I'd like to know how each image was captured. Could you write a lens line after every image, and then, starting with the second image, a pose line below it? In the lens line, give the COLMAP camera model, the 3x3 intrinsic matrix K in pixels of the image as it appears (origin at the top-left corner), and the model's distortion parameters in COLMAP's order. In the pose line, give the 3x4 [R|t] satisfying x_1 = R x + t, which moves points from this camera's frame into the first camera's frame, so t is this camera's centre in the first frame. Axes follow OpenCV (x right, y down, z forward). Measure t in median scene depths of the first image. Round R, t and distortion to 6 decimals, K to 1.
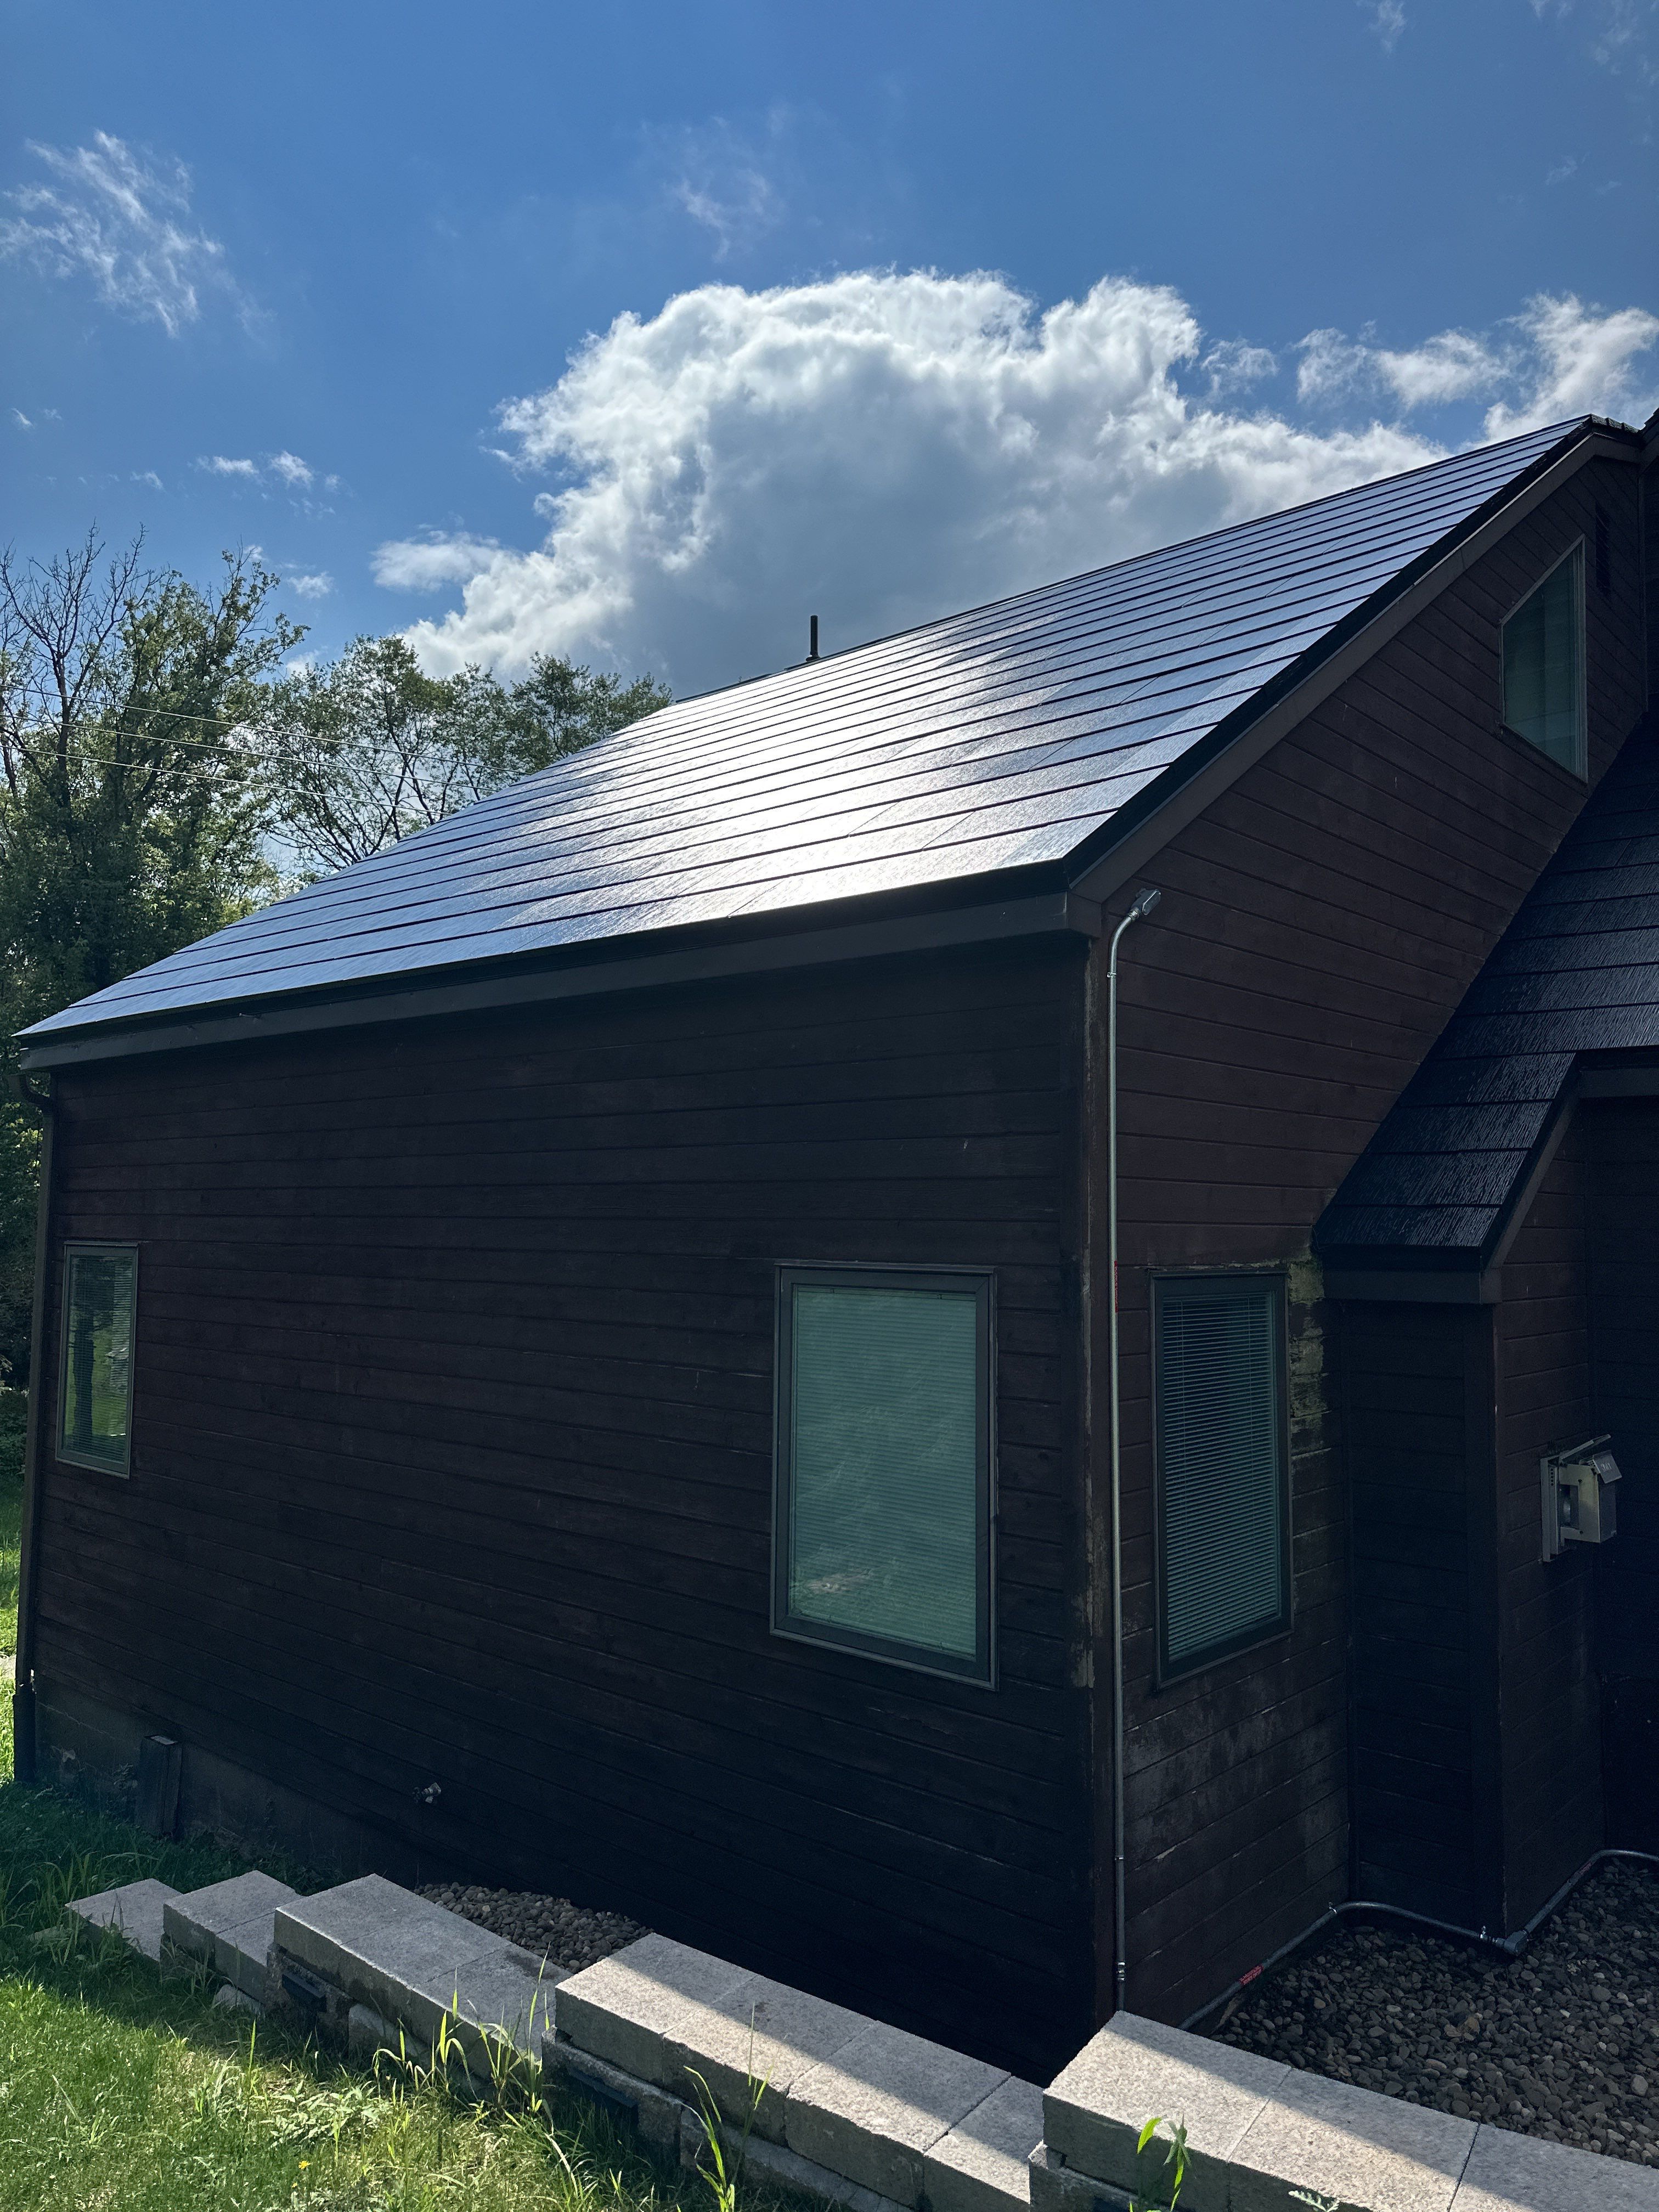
lens RADIAL K [[1527.2, 0, 829.5], [0, 1527.2, 1106.0], [0, 0, 1]] dist [0.104276, -0.086265]
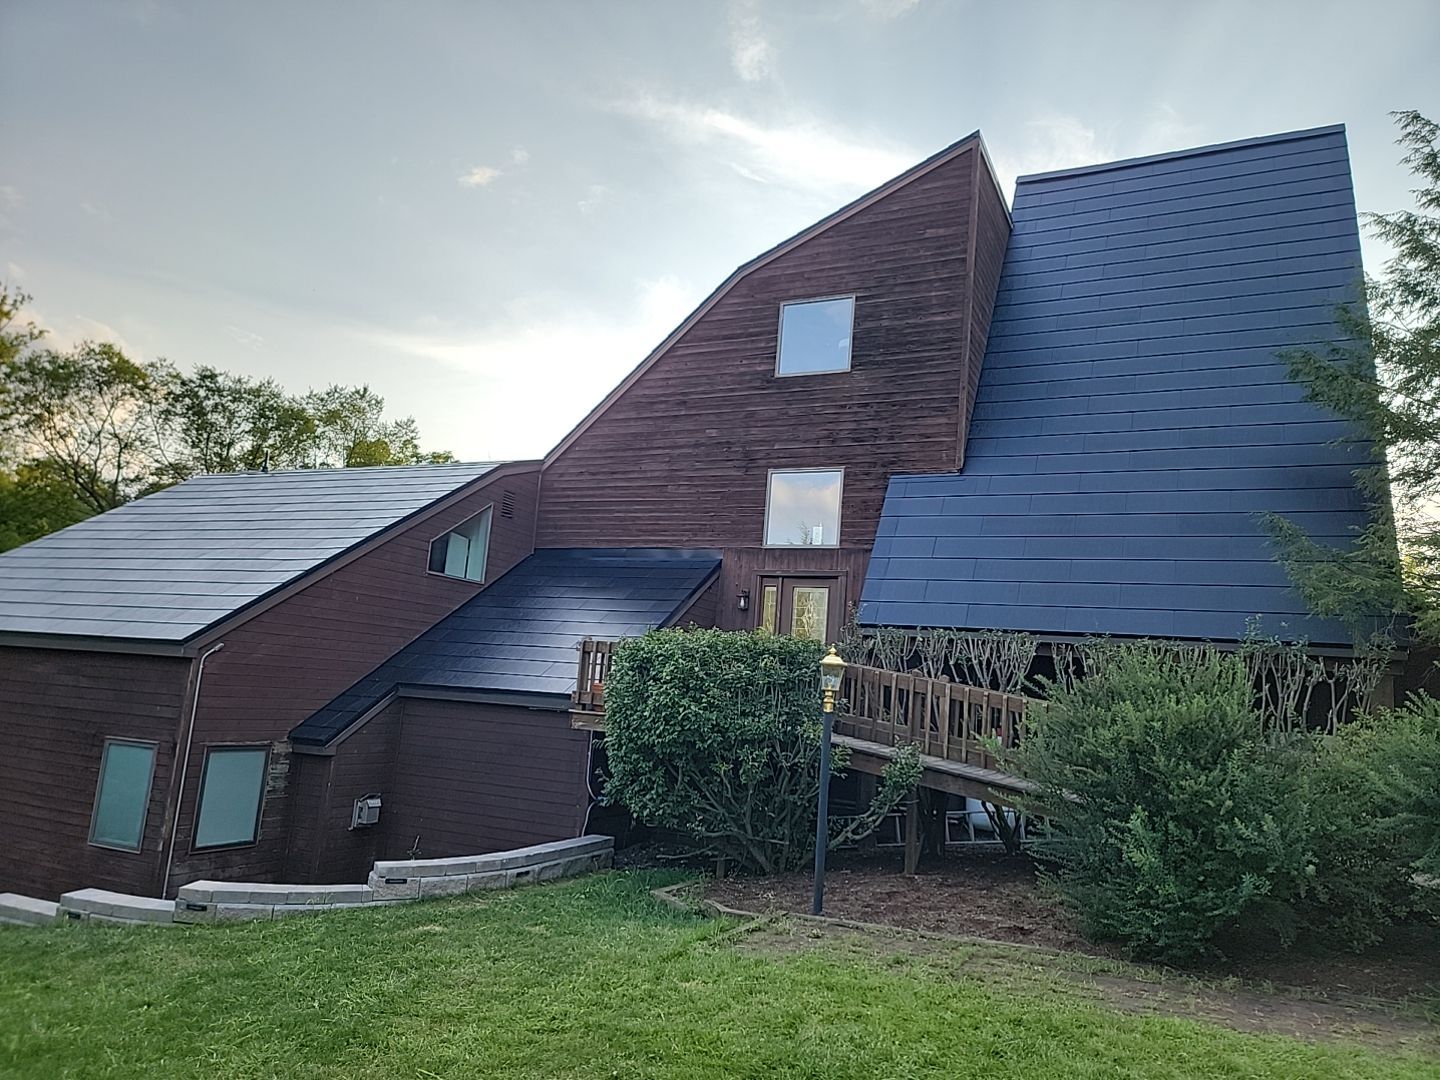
lens RADIAL K [[994.2, 0, 720.0], [0, 994.2, 540.0], [0, 0, 1]] dist [0.104276, -0.086265]
pose [[0.962085, 0.090273, 0.257377, 0.400904], [-0.068093, 0.993255, -0.093845, -0.131729], [-0.264113, 0.072762, 0.961743, -0.971013]]
